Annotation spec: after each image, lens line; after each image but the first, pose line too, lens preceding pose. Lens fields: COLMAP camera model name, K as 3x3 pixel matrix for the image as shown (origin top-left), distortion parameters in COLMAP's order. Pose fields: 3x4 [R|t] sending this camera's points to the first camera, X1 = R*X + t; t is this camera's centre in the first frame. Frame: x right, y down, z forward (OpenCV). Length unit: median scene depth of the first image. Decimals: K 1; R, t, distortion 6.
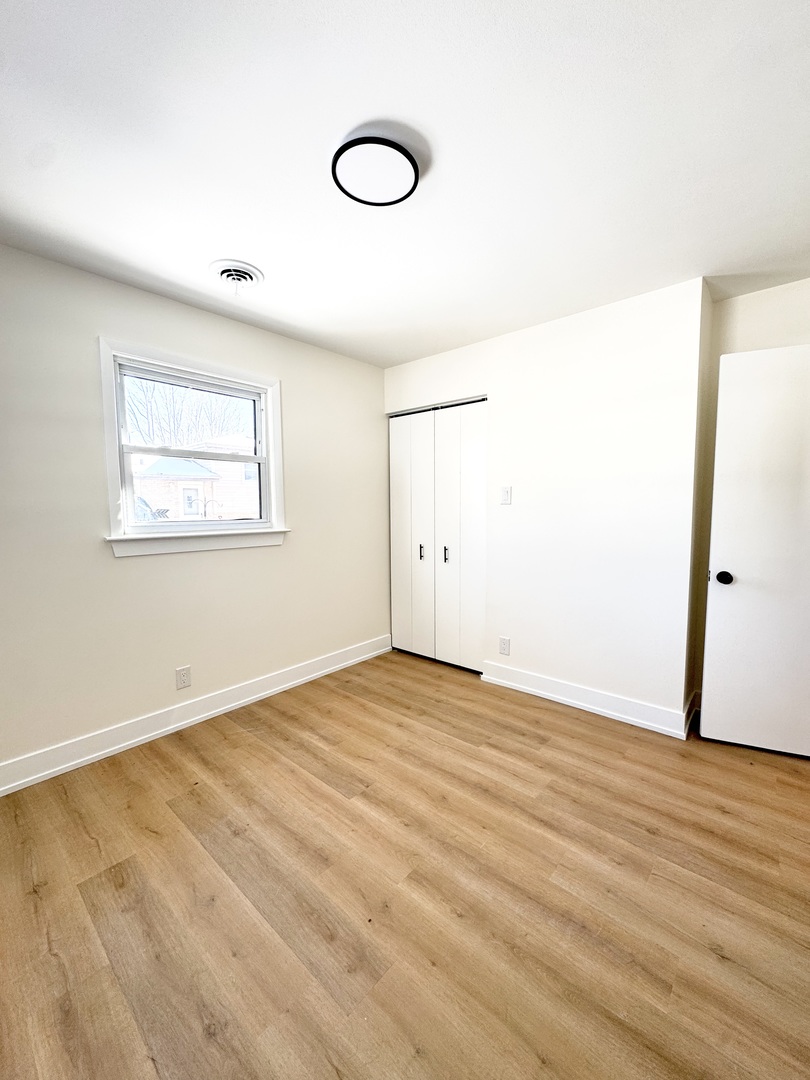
lens RADIAL K [[429.4, 0, 406.8], [0, 429.4, 537.9], [0, 0, 1]] dist [-0.008981, 0.001589]
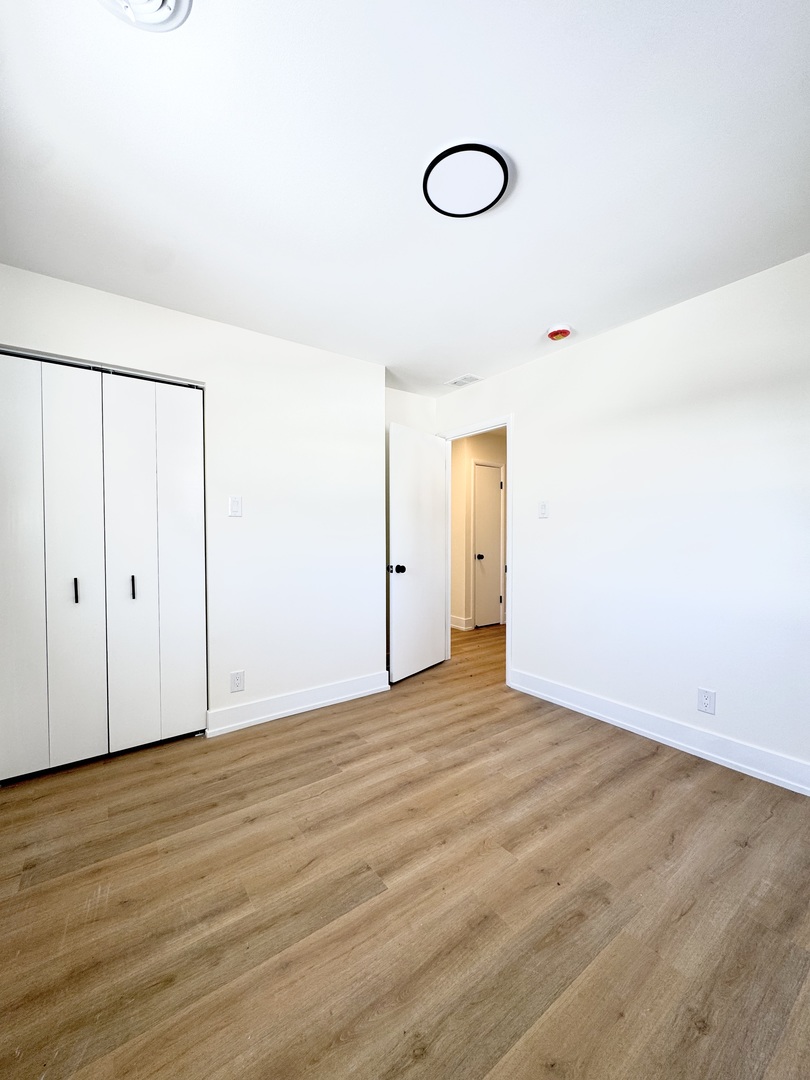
lens RADIAL K [[429.4, 0, 405.0], [0, 429.4, 538.8], [0, 0, 1]] dist [-0.008981, 0.001589]
pose [[0.222944, -0.010671, 0.974773, -0.794197], [0.078501, 0.996889, -0.007041, 0.000256], [-0.971665, 0.078090, 0.223088, 0.695460]]
